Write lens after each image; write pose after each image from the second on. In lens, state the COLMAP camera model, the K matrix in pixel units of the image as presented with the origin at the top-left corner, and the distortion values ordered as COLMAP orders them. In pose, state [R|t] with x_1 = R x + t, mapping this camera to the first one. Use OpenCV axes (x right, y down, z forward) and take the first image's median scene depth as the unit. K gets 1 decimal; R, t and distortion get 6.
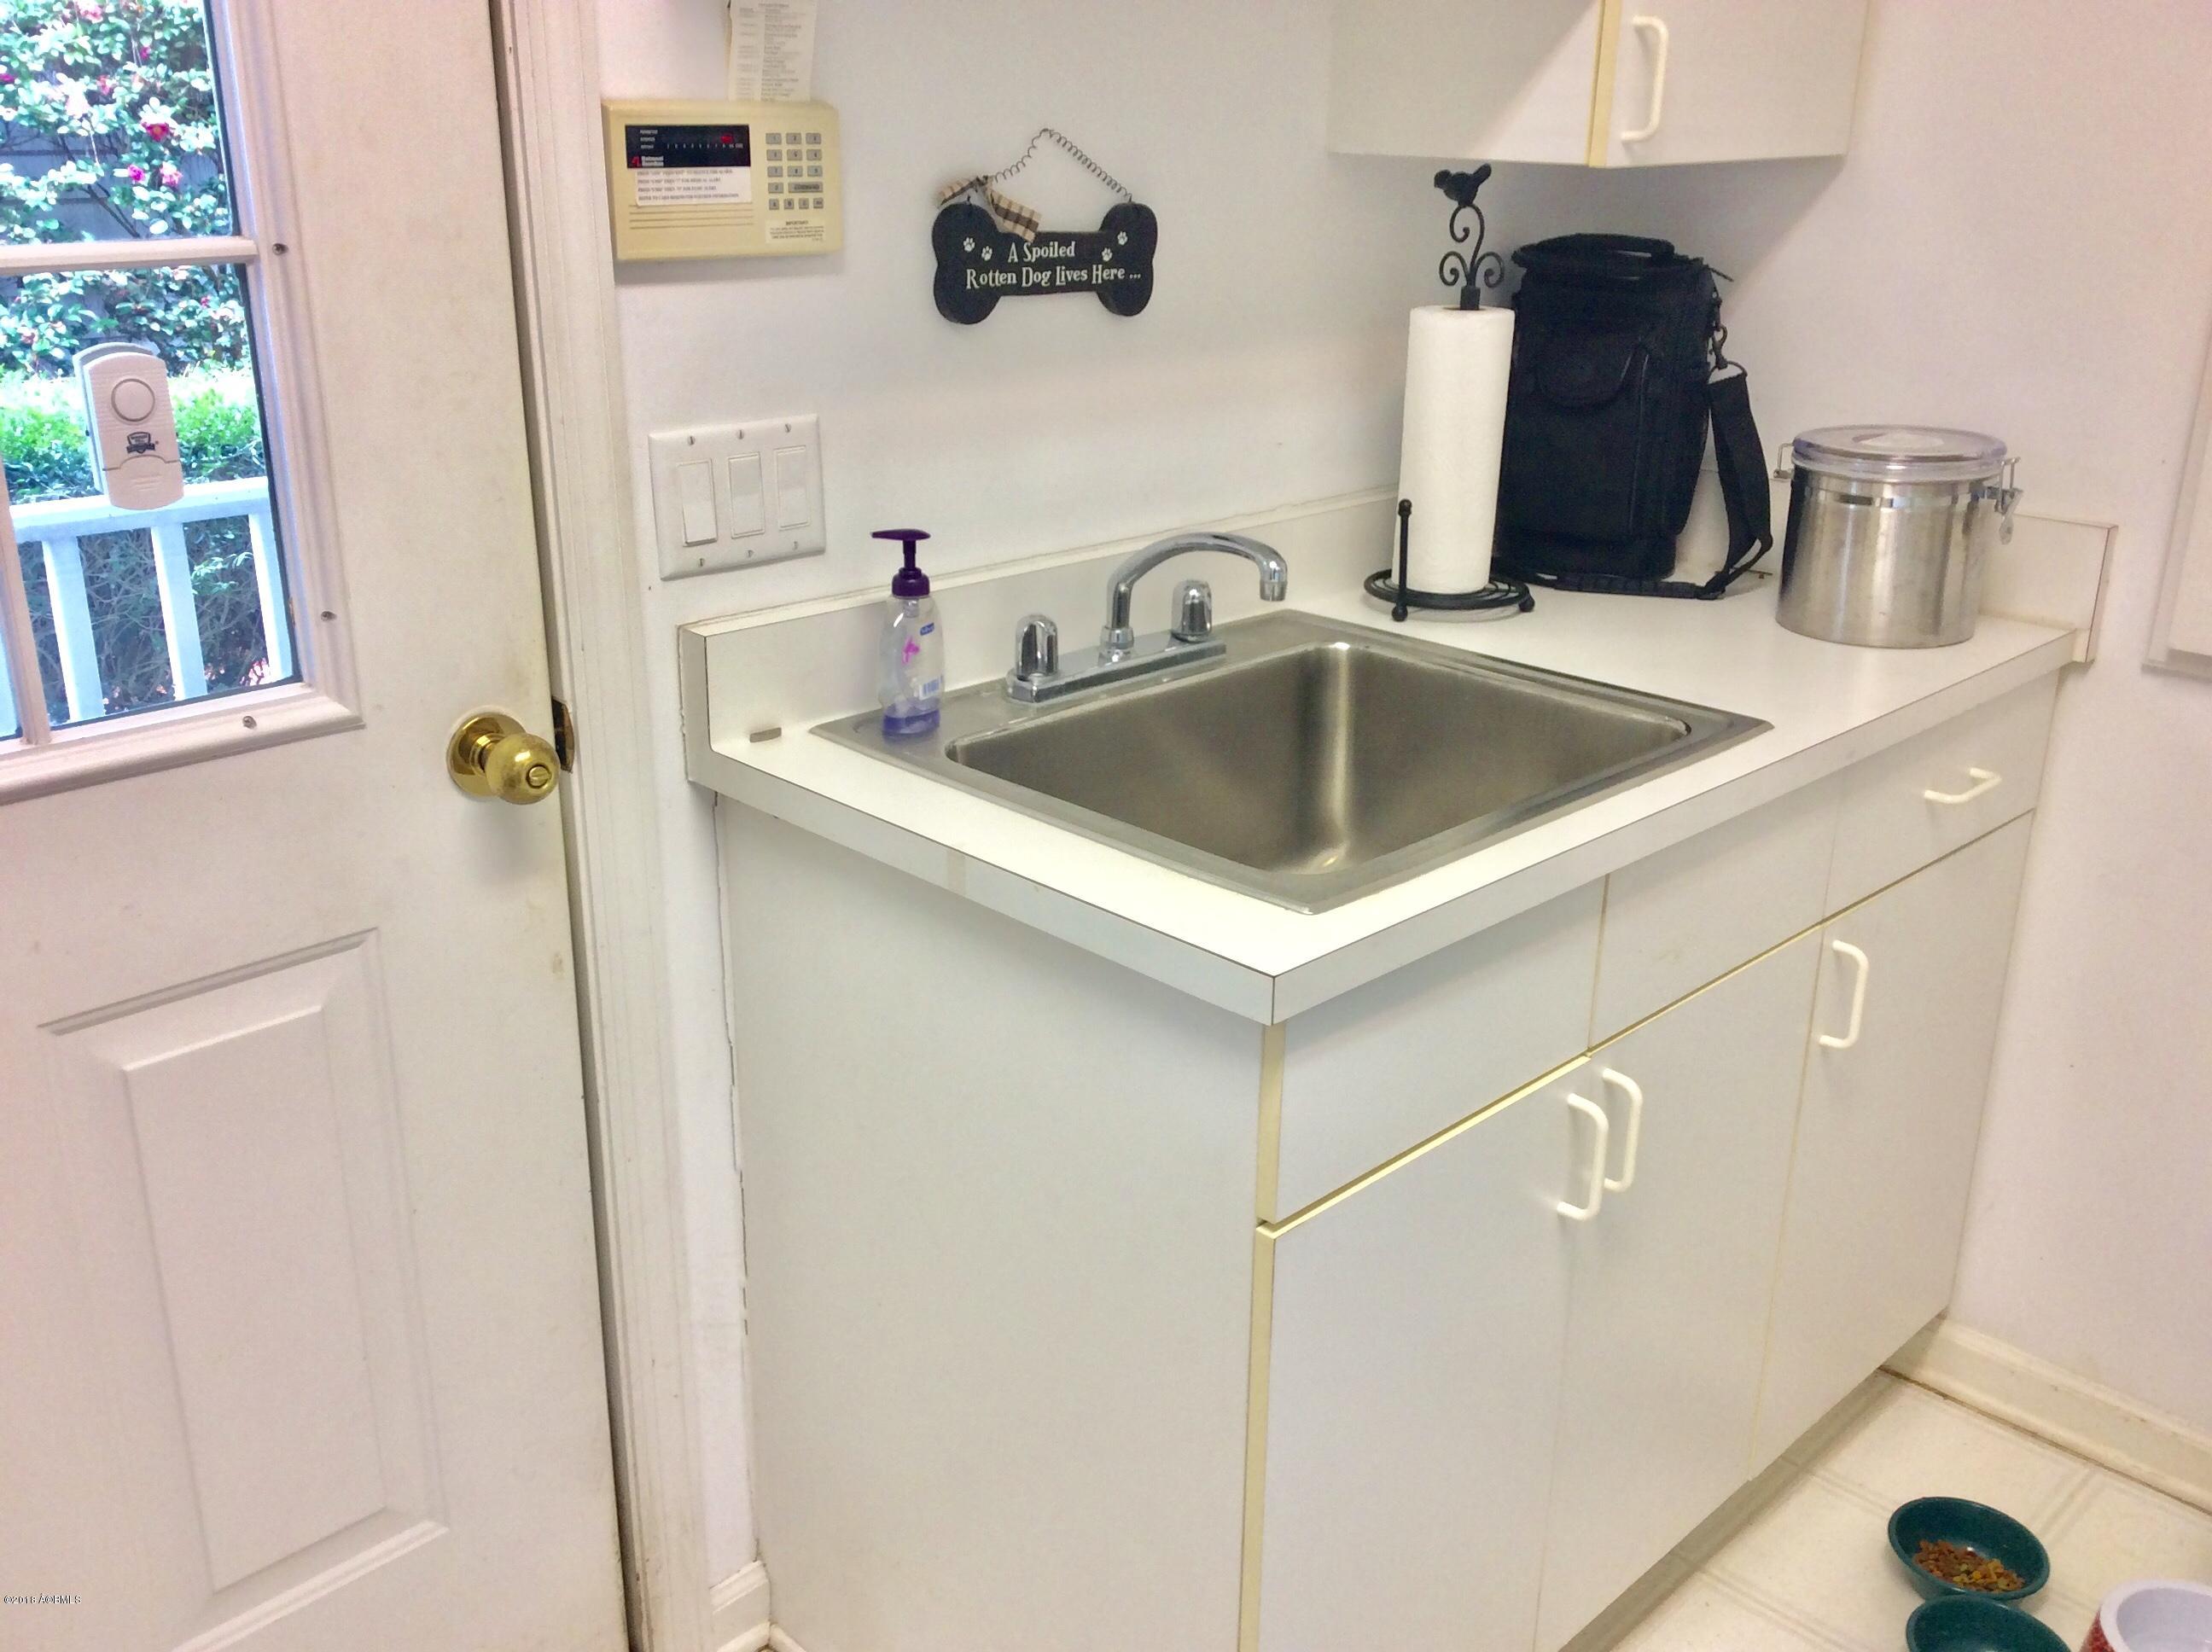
lens RADIAL K [[2042.4, 0, 1093.8], [0, 2042.4, 812.6], [0, 0, 1]] dist [0.036128, 0.000000]
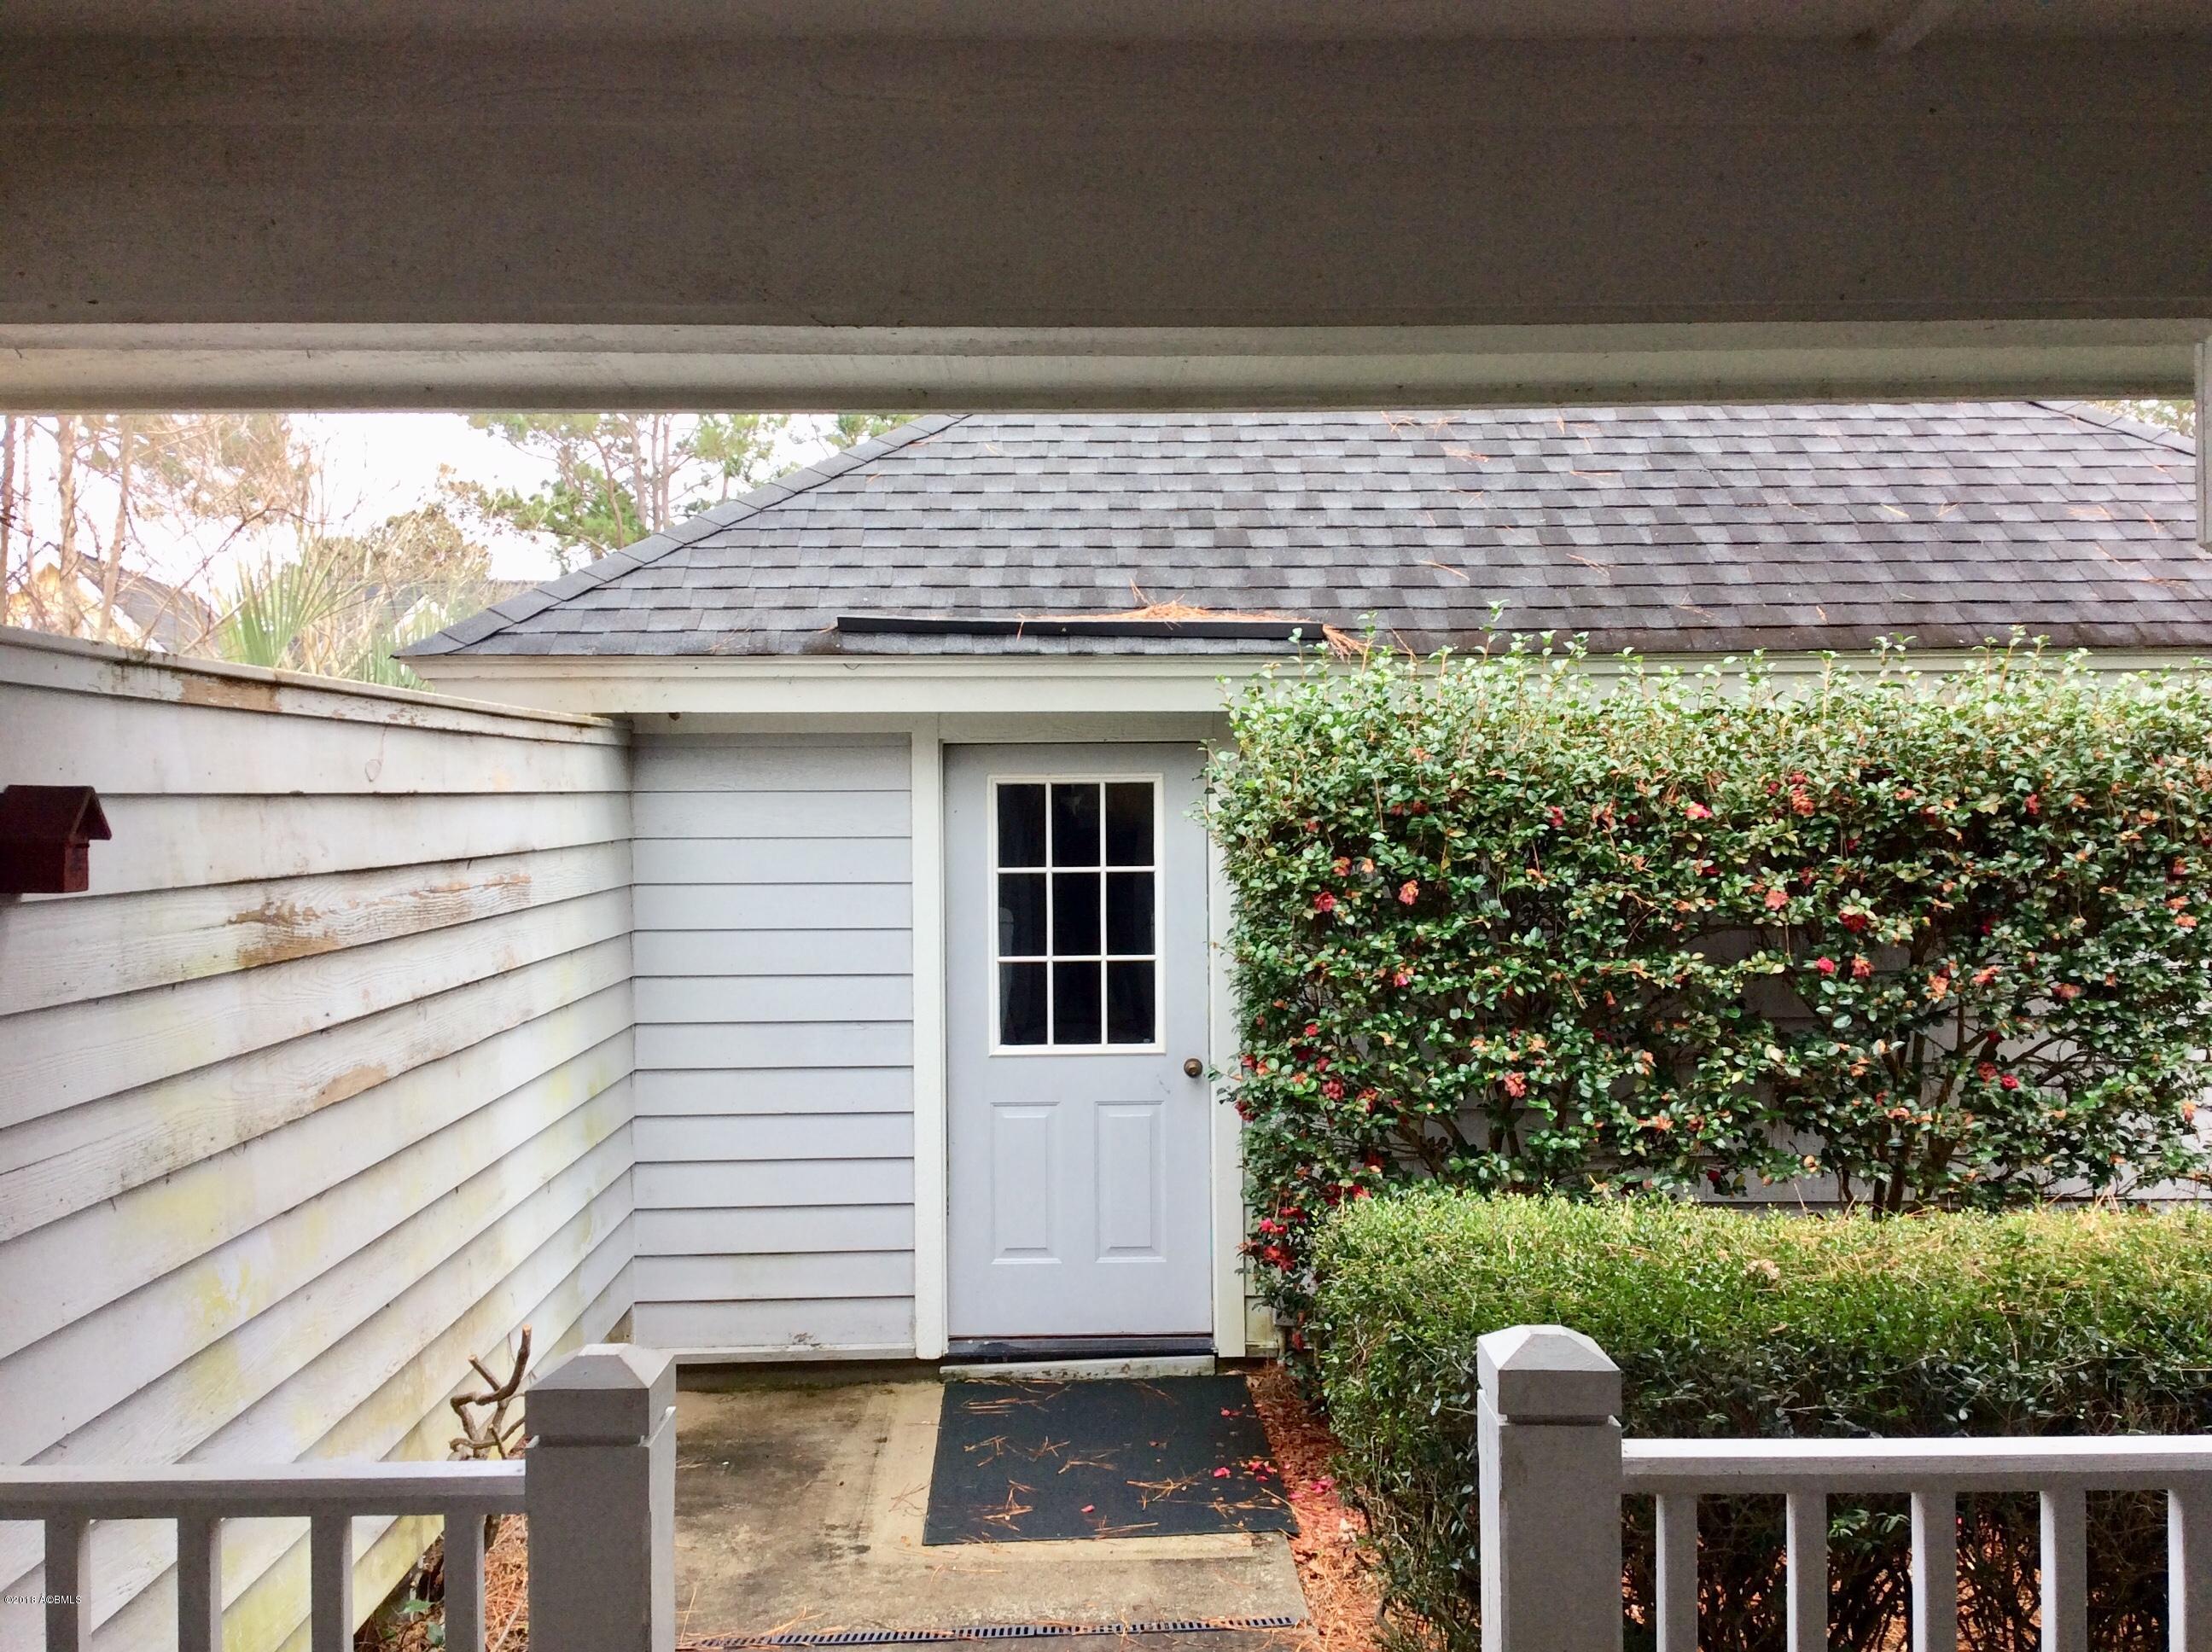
lens RADIAL K [[2042.4, 0, 1114.0], [0, 2042.4, 813.8], [0, 0, 1]] dist [0.036128, 0.000000]
pose [[0.731240, -0.012042, -0.682014, -0.066813], [-0.209908, 0.947353, -0.241785, -0.083434], [0.649020, 0.319963, 0.690215, 0.131740]]
